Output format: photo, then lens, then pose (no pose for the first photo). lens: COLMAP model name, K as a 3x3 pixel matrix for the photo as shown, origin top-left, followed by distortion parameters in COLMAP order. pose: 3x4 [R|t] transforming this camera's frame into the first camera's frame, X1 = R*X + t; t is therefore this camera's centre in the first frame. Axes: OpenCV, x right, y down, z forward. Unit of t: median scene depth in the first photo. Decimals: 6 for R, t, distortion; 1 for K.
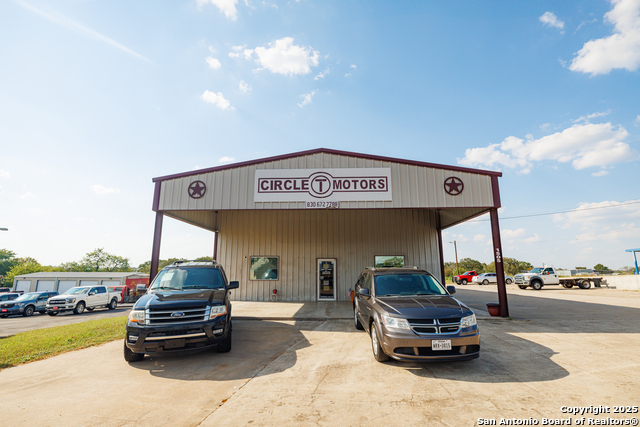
lens RADIAL K [[308.5, 0, 321.0], [0, 308.5, 212.6], [0, 0, 1]] dist [-0.001781, -0.000113]
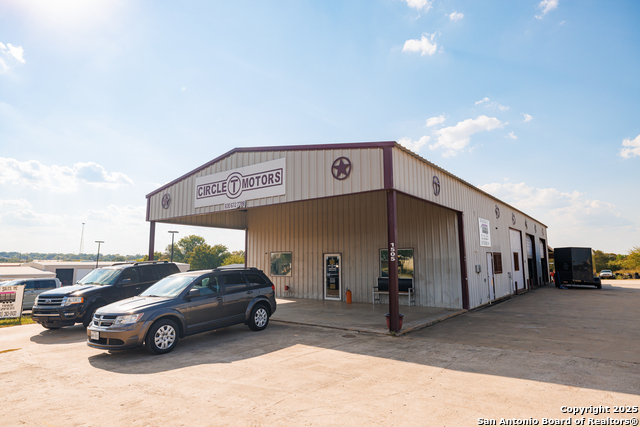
lens RADIAL K [[385.2, 0, 319.4], [0, 385.2, 213.8], [0, 0, 1]] dist [0.004576, 0.000922]
pose [[0.815170, -0.076131, -0.574196, 0.939927], [0.114771, 0.992899, 0.031291, -0.005412], [0.567737, -0.091408, 0.818119, 0.118298]]
